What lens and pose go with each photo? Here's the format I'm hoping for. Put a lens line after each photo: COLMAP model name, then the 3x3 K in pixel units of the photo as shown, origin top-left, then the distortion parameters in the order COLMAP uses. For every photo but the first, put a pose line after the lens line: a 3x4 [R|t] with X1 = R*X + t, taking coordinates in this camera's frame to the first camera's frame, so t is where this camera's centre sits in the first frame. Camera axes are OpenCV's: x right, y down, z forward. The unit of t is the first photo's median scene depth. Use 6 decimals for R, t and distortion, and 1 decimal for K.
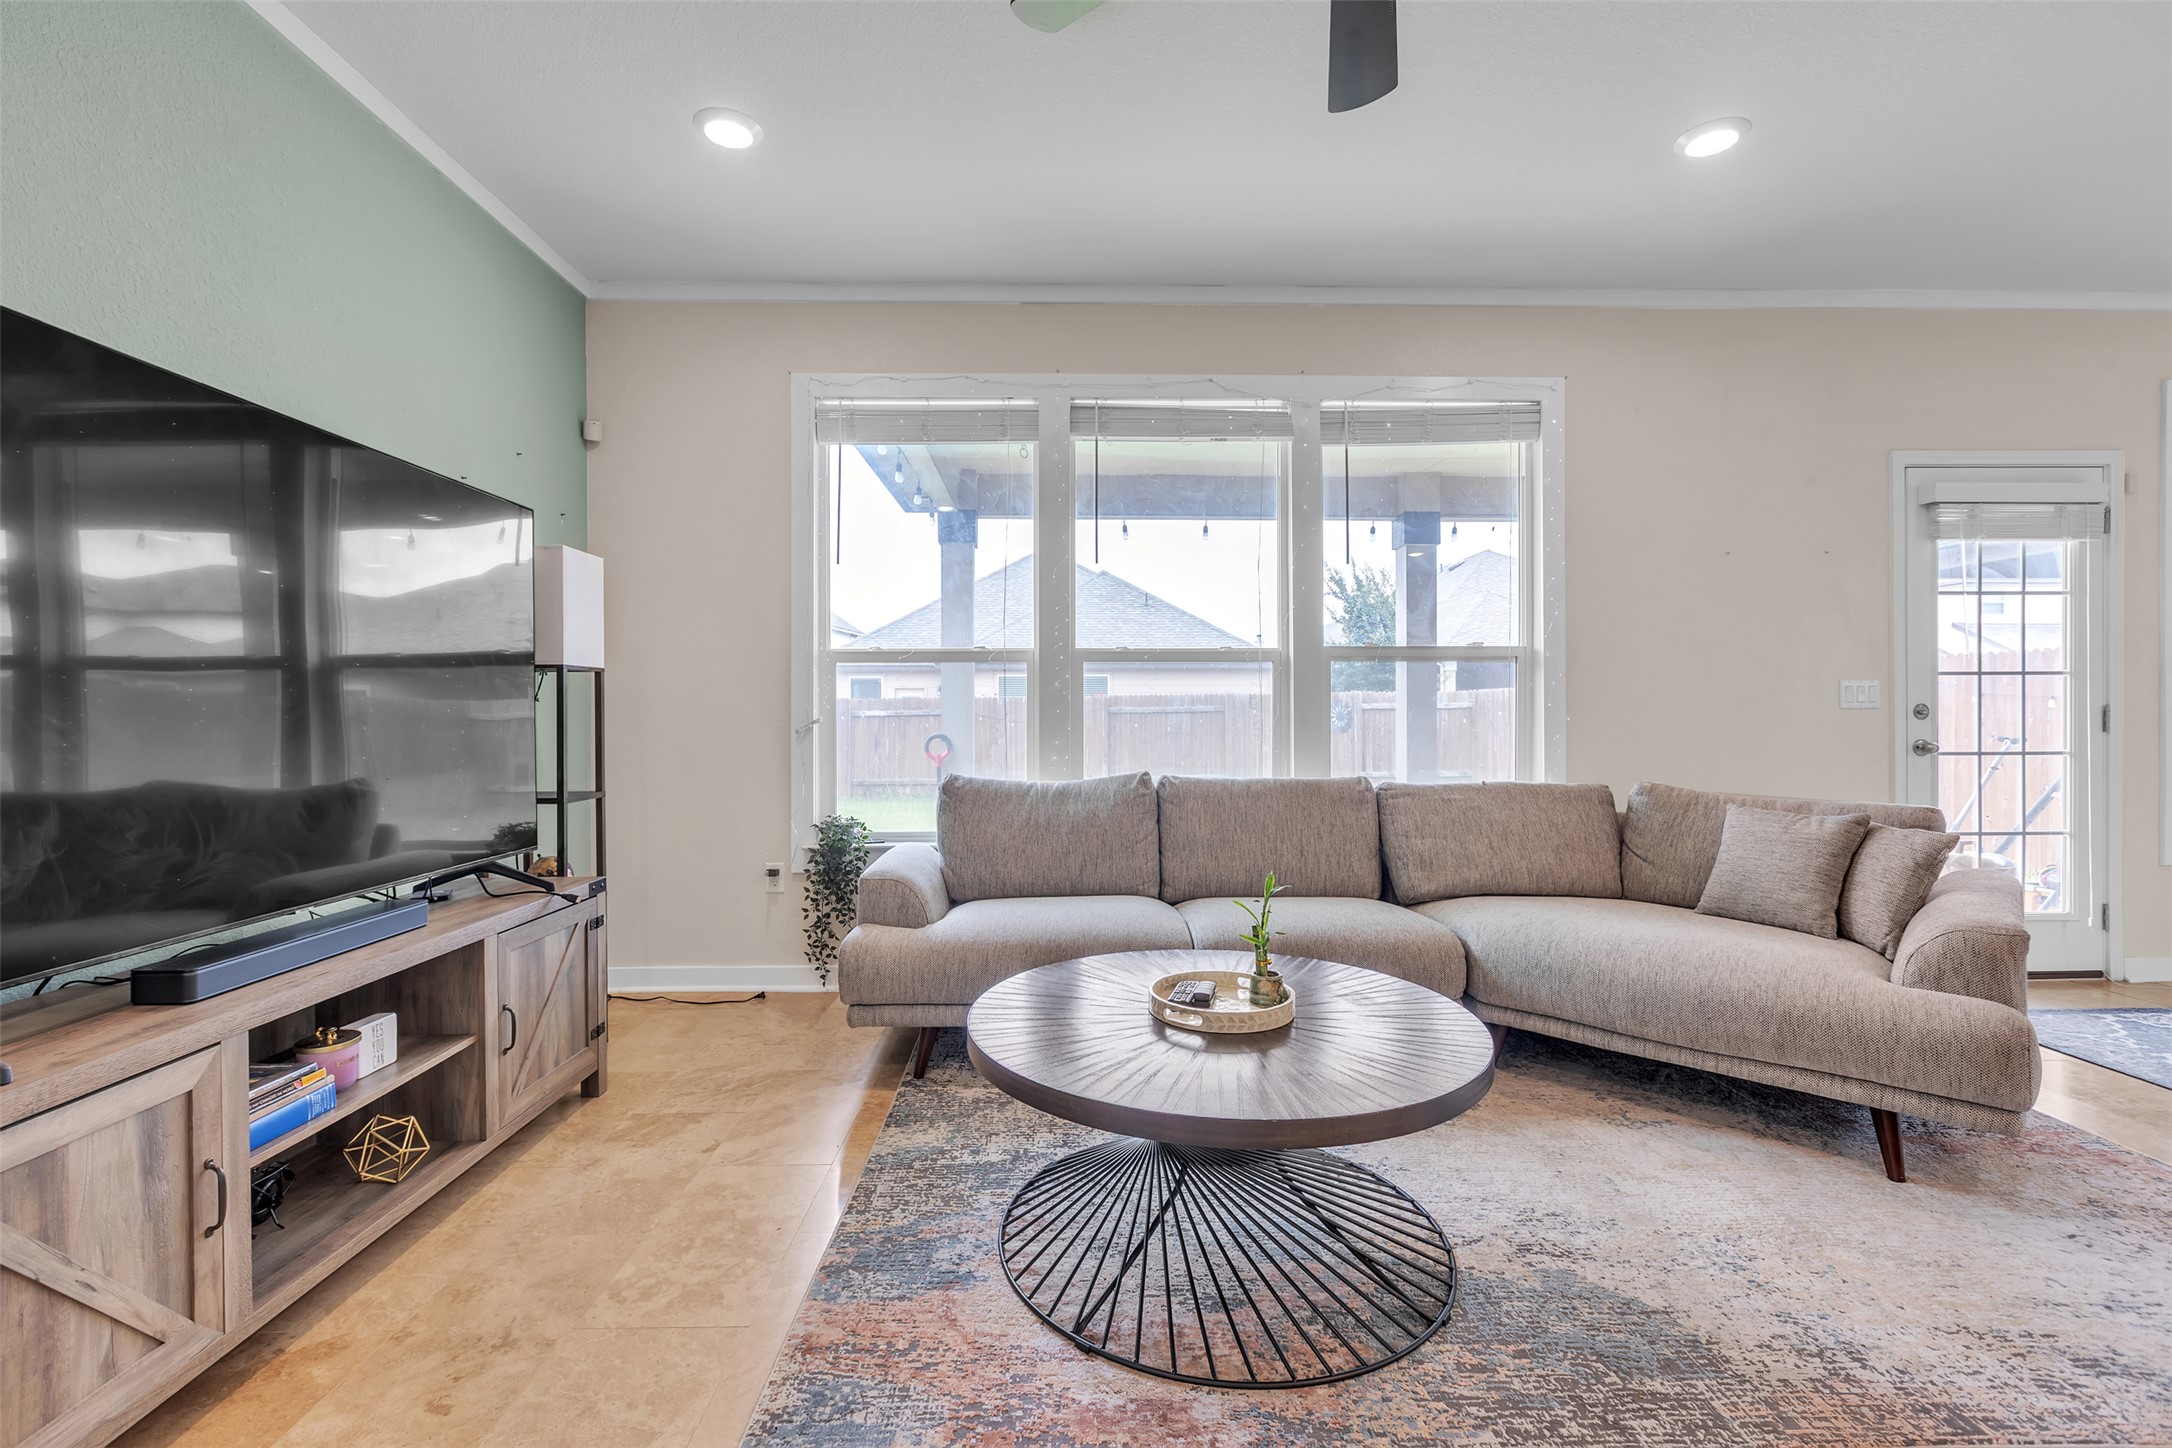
lens RADIAL K [[963.4, 0, 1080.7], [0, 963.4, 723.3], [0, 0, 1]] dist [-0.000520, -0.000604]
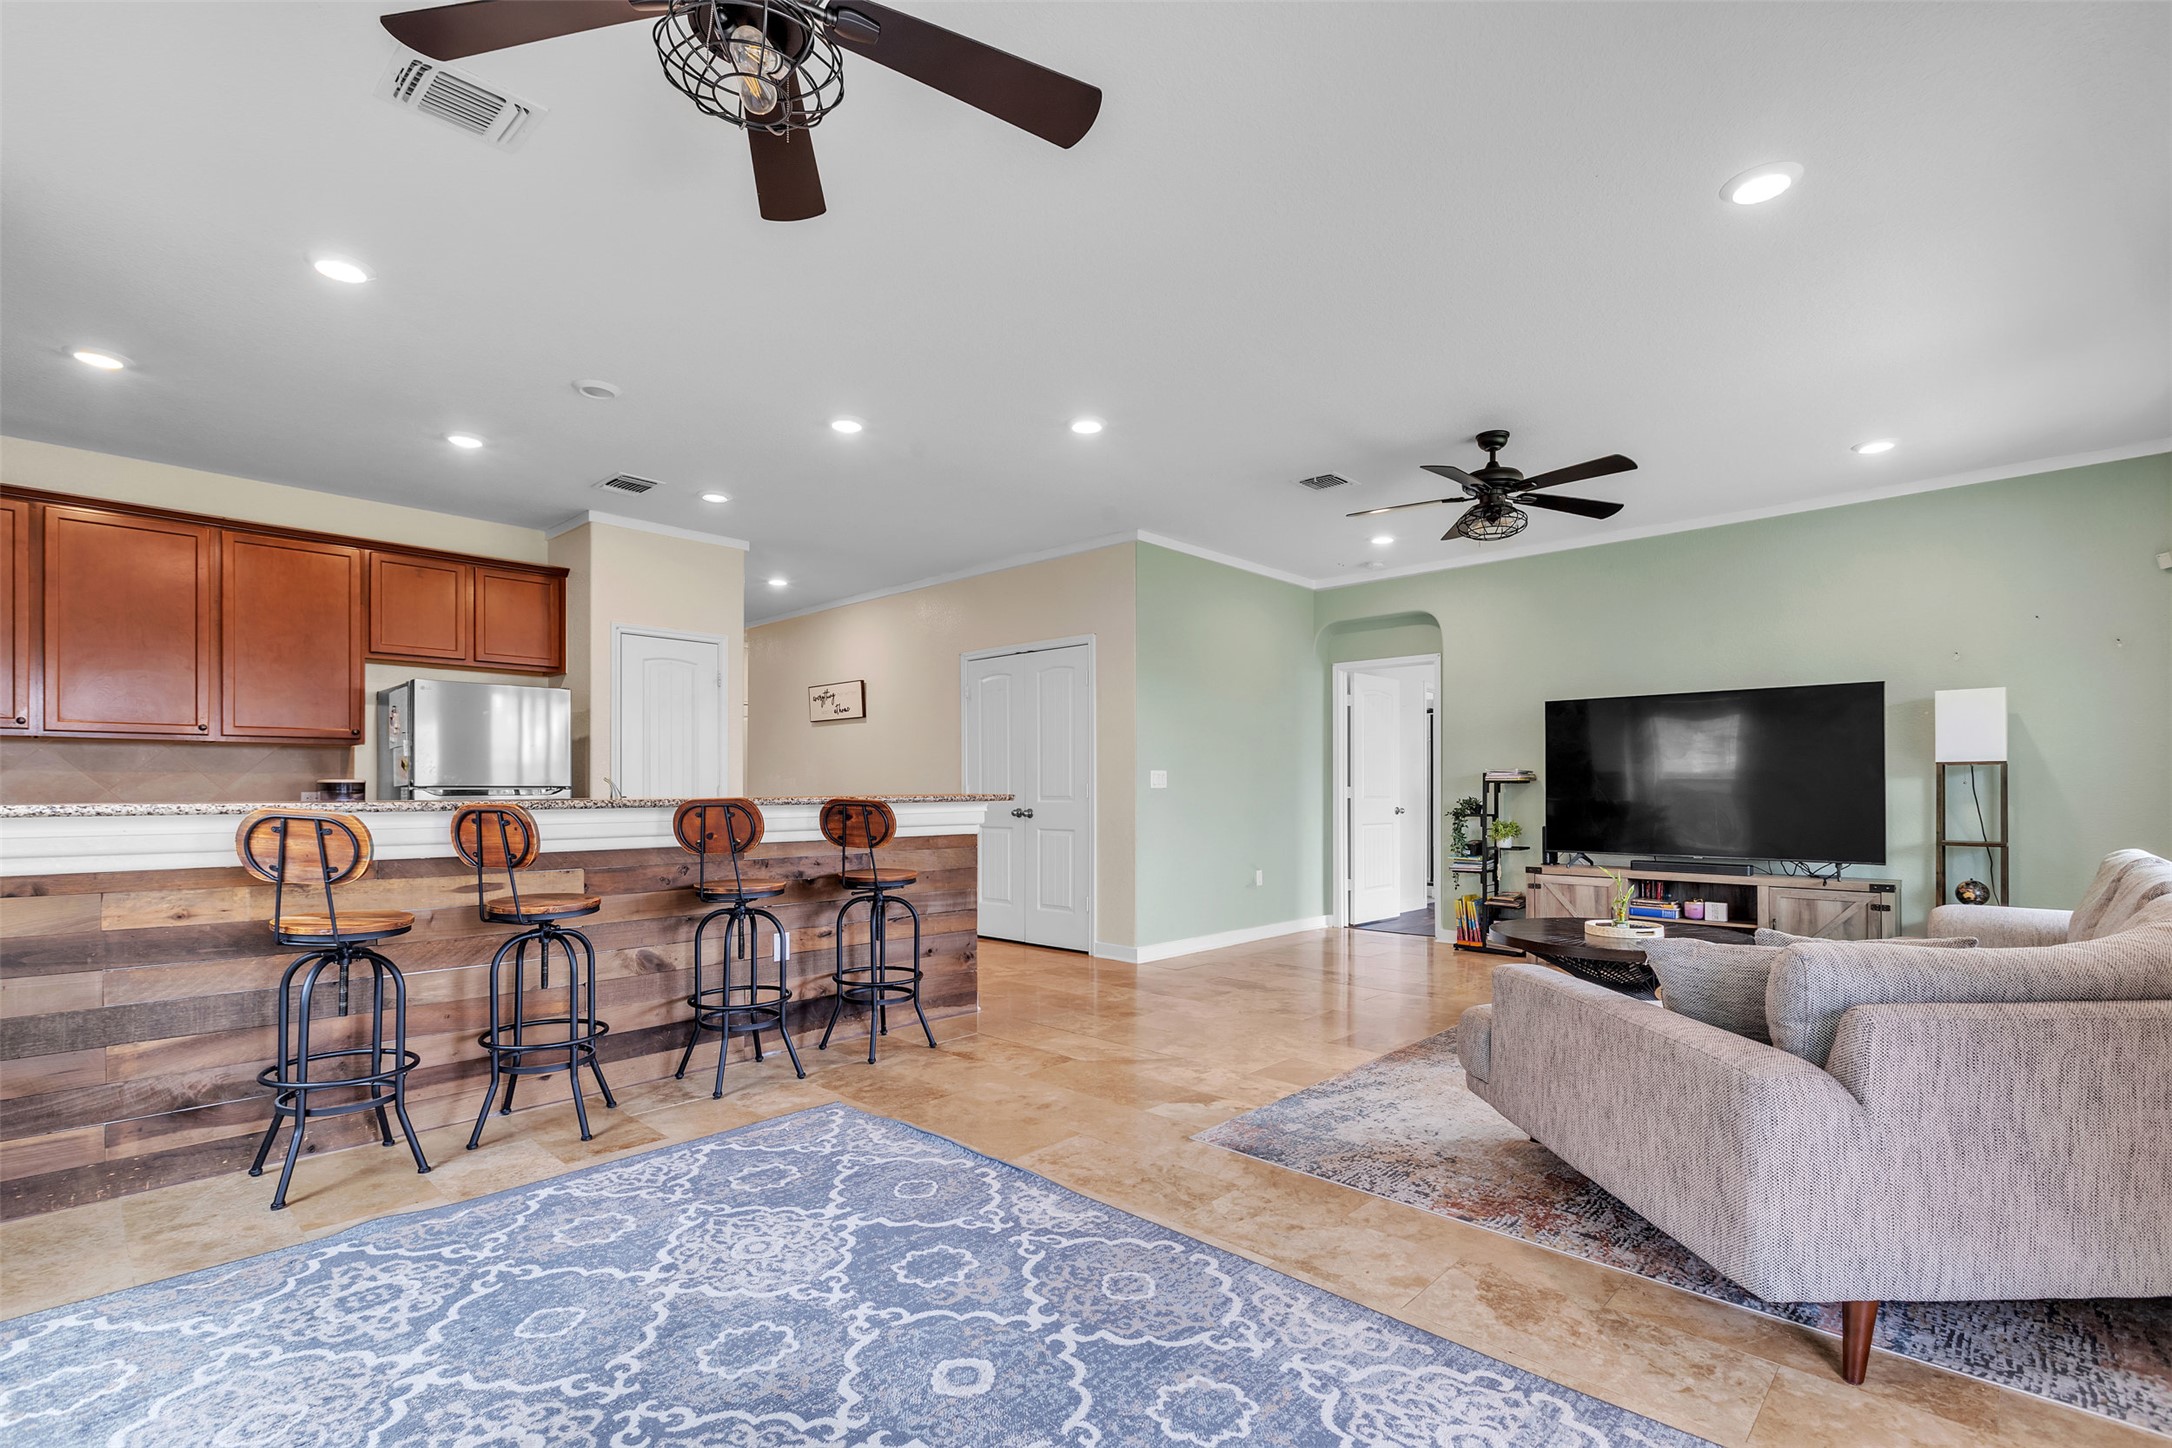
lens RADIAL K [[992.1, 0, 1072.4], [0, 992.1, 781.4], [0, 0, 1]] dist [-0.002043, 0.000147]
pose [[-0.712929, -0.002562, -0.701232, 2.157080], [-0.000495, 0.999995, -0.003150, -0.026039], [0.701236, -0.001899, -0.712926, 1.451262]]
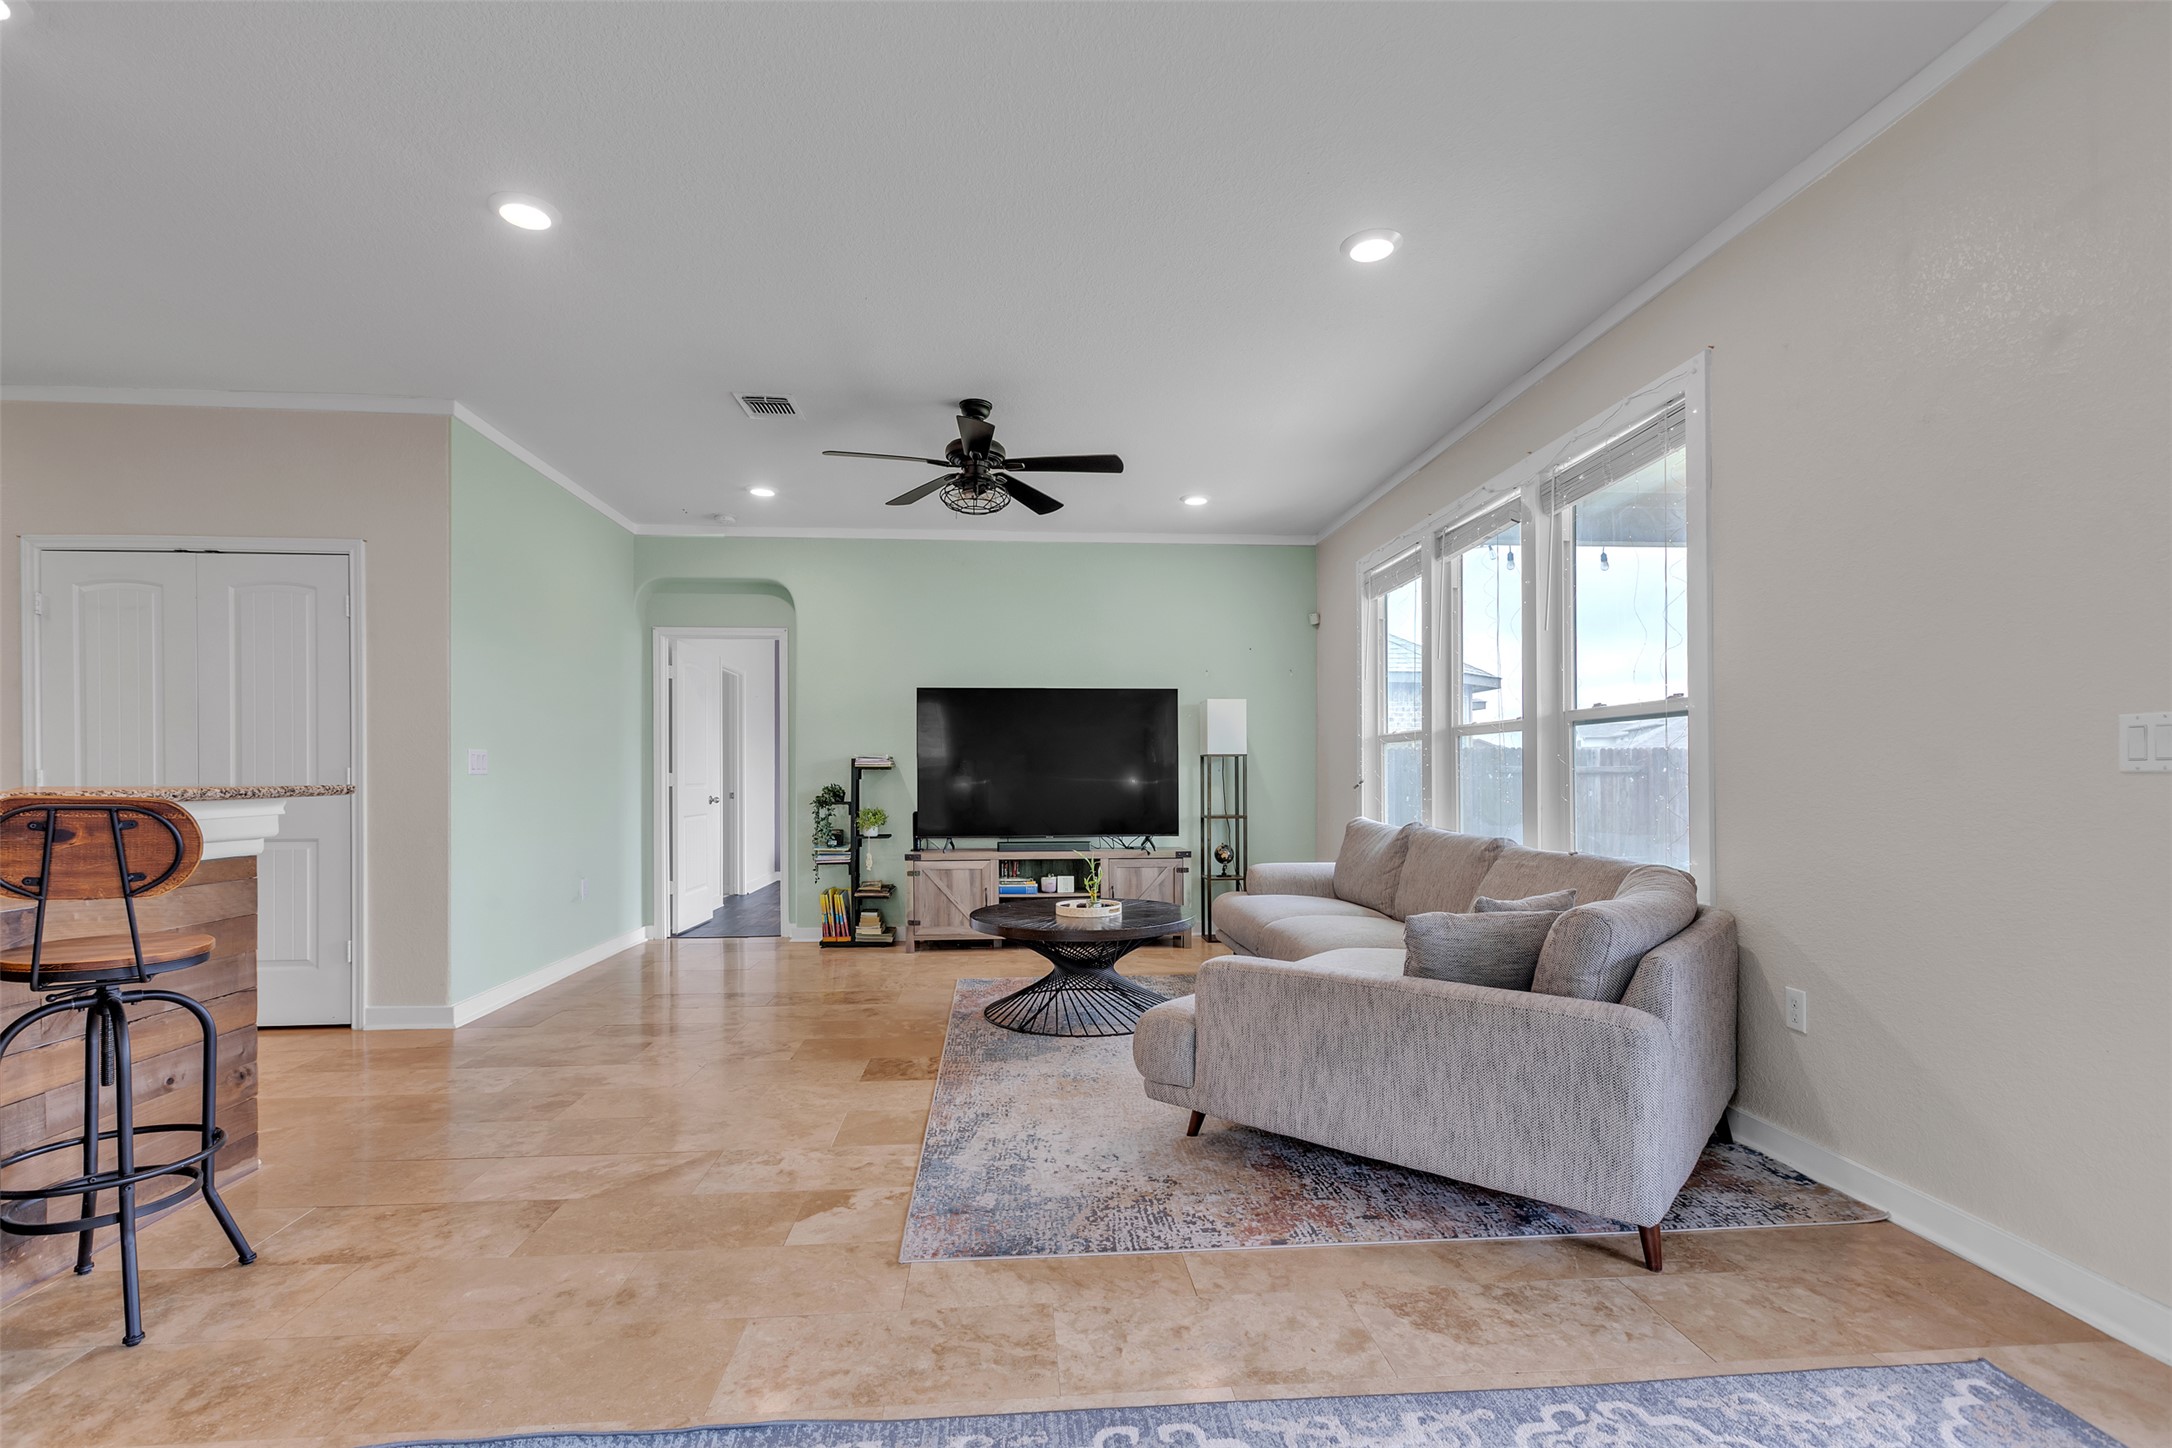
lens RADIAL K [[992.9, 0, 1081.6], [0, 992.9, 771.6], [0, 0, 1]] dist [0.000051, -0.000538]
pose [[0.058407, -0.001287, -0.998292, 2.072954], [-0.002390, 0.999996, -0.001429, -0.022397], [0.998290, 0.002470, 0.058403, 0.723050]]
